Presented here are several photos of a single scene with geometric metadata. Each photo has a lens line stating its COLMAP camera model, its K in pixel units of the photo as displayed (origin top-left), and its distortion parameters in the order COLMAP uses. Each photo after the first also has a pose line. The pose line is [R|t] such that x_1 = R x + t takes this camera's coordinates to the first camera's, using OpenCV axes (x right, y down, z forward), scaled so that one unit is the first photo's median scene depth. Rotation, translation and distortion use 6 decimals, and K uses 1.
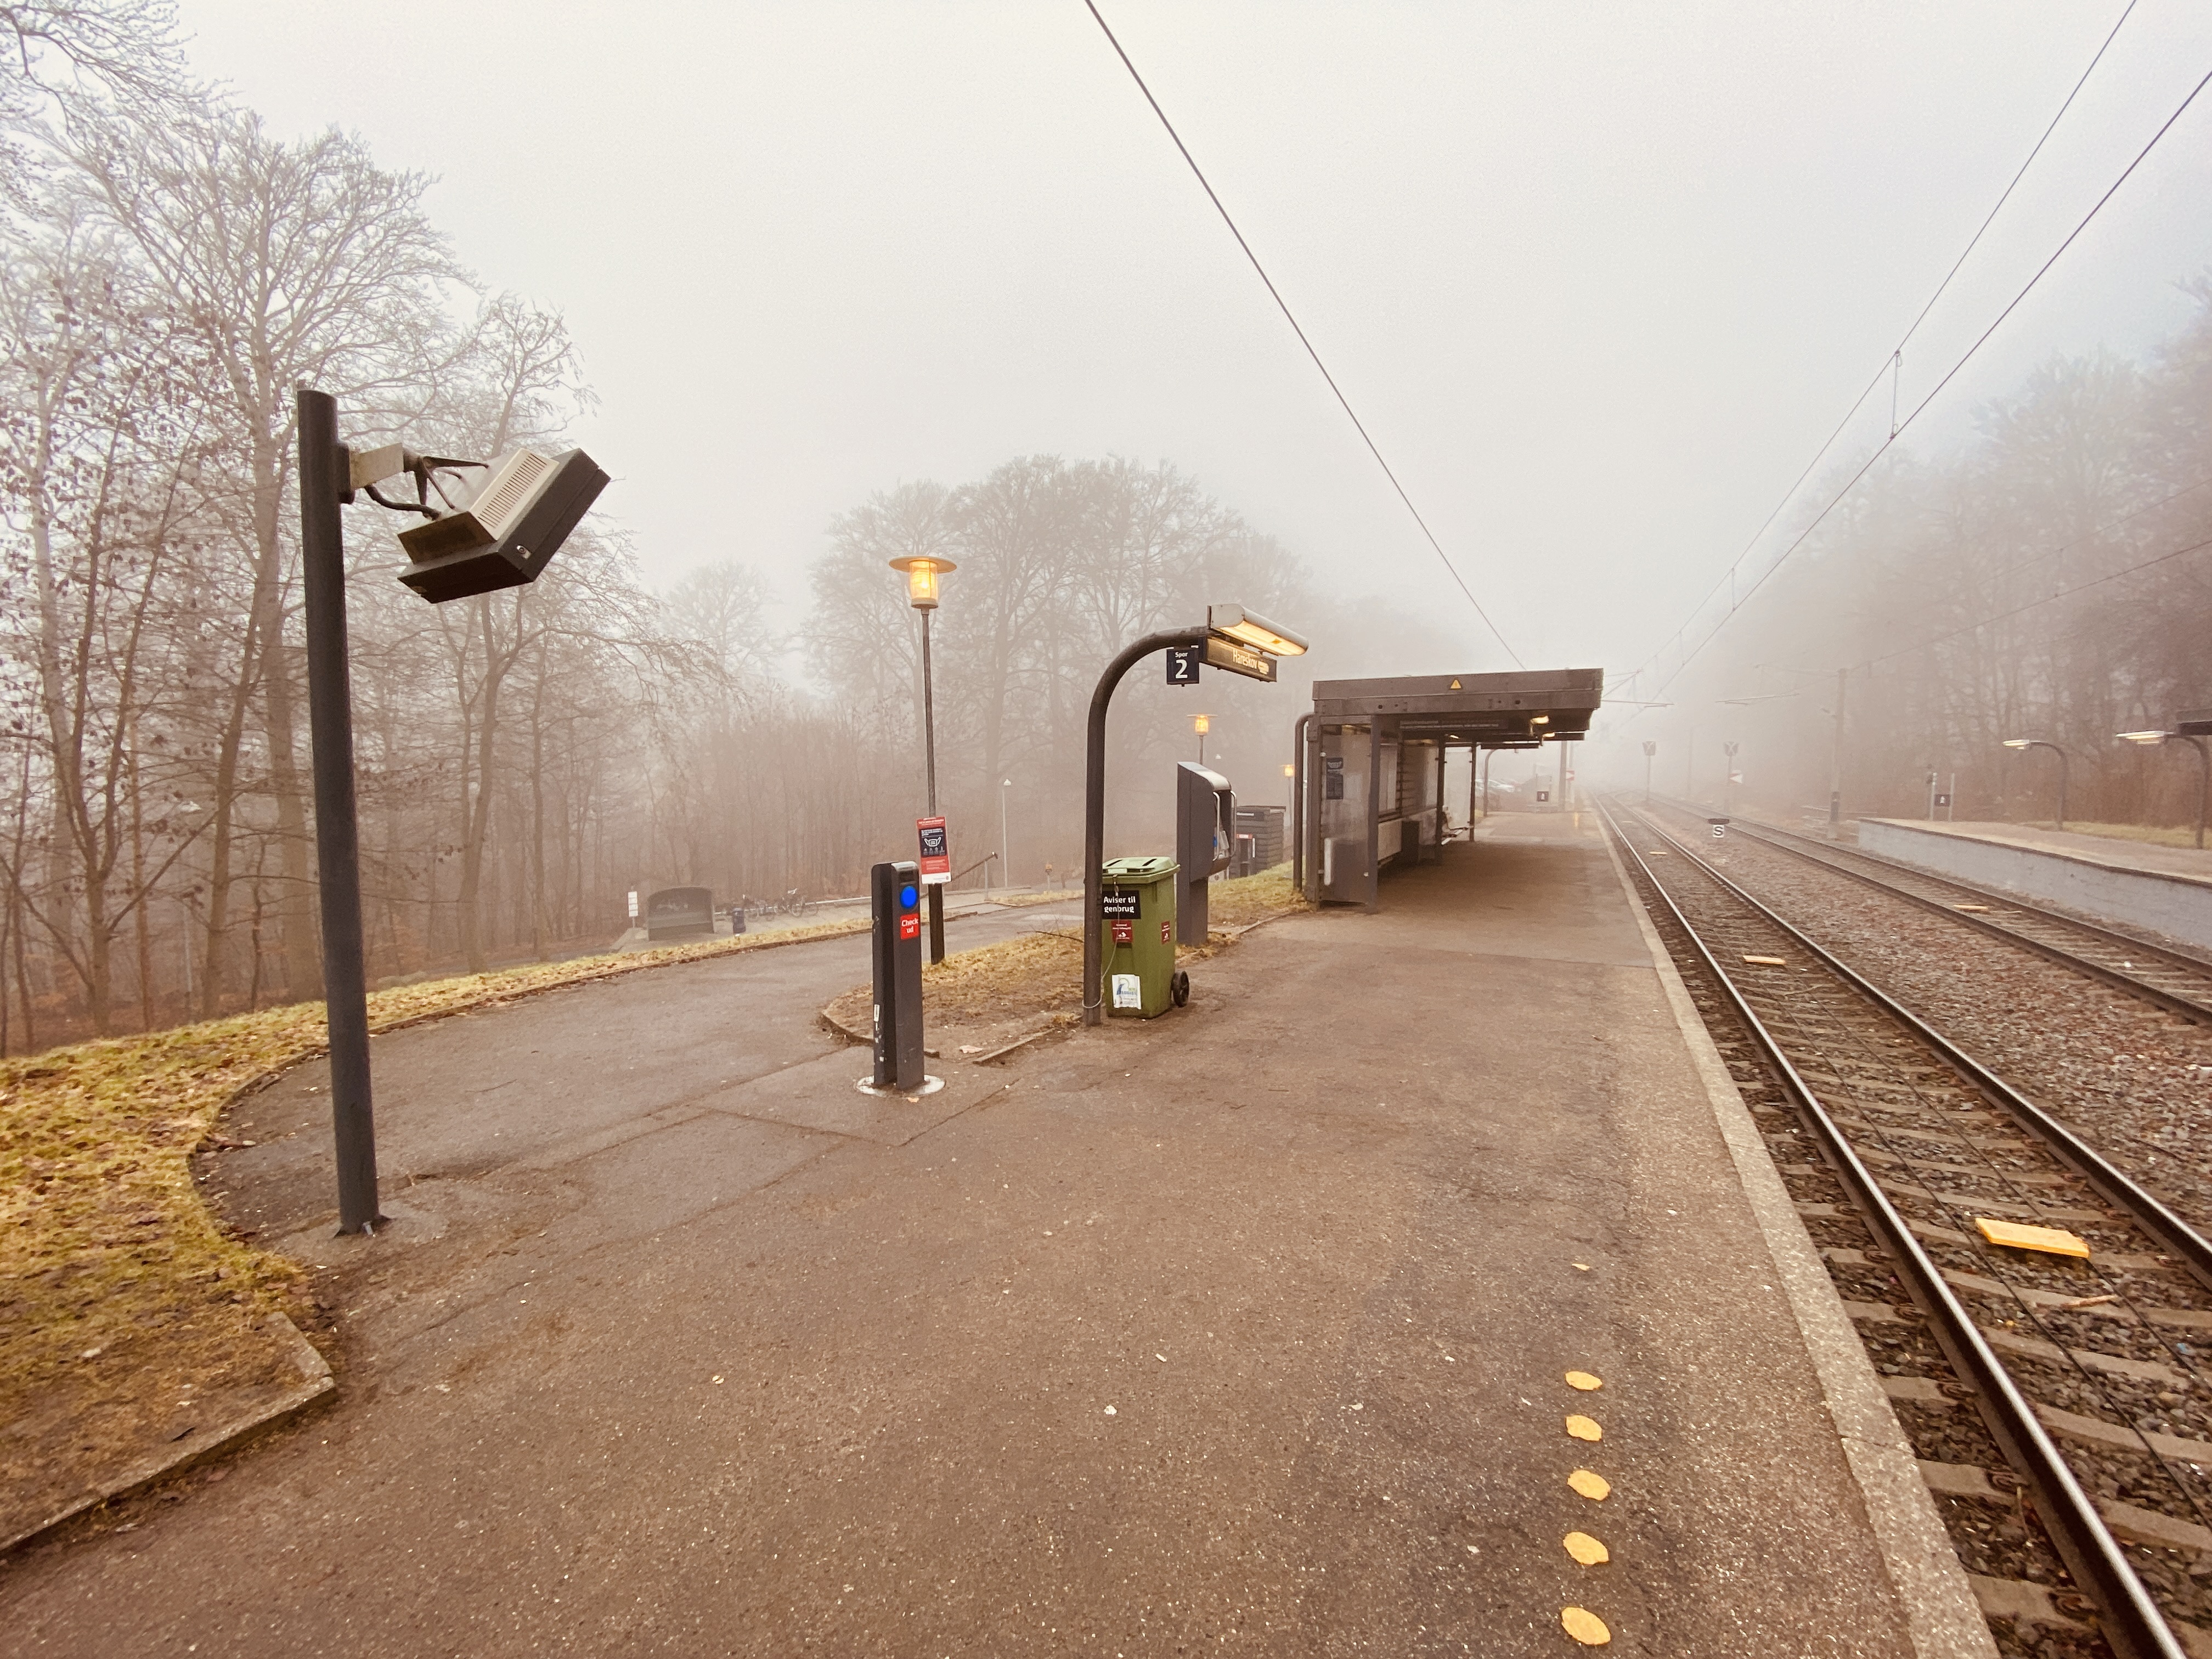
lens RADIAL K [[885.2, 0, 1099.0], [0, 885.2, 820.7], [0, 0, 1]] dist [0.002144, -0.011737]
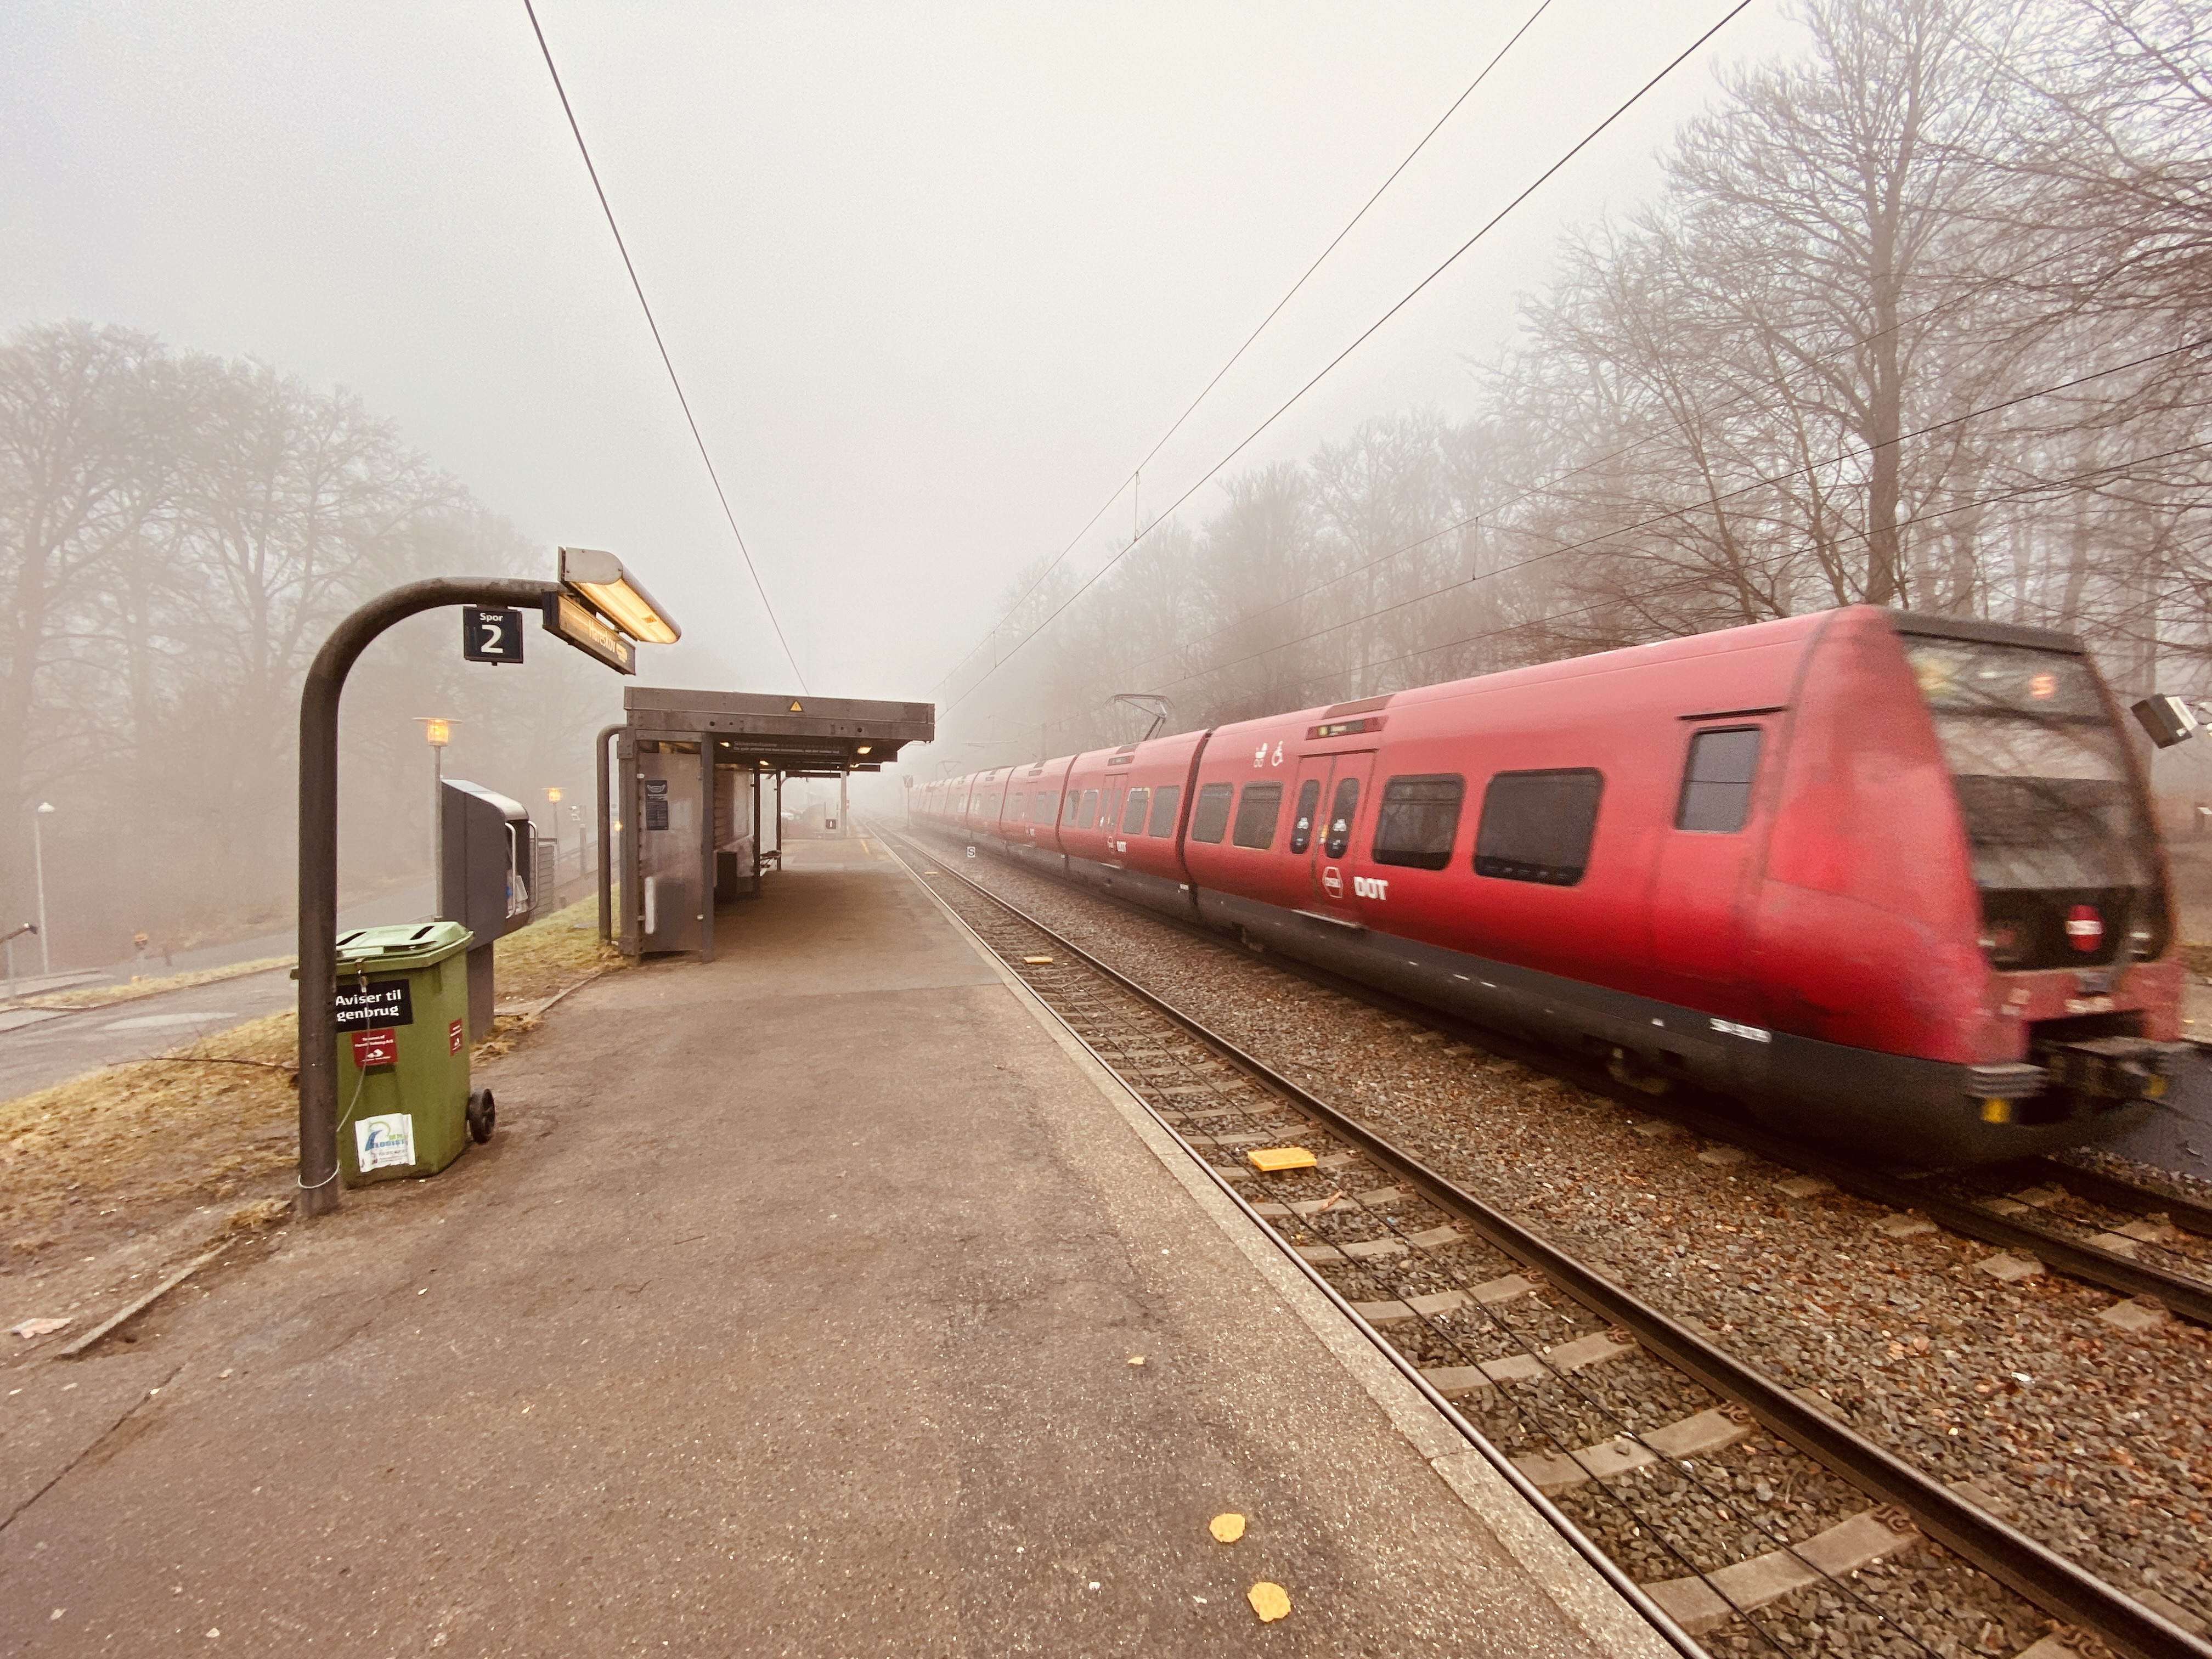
lens RADIAL K [[885.2, 0, 1105.6], [0, 885.2, 826.9], [0, 0, 1]] dist [0.002144, -0.011737]
pose [[0.705874, -0.010941, 0.708253, -0.047069], [0.026691, 0.999581, -0.011160, -0.010558], [-0.707834, 0.026782, 0.705871, 0.177698]]
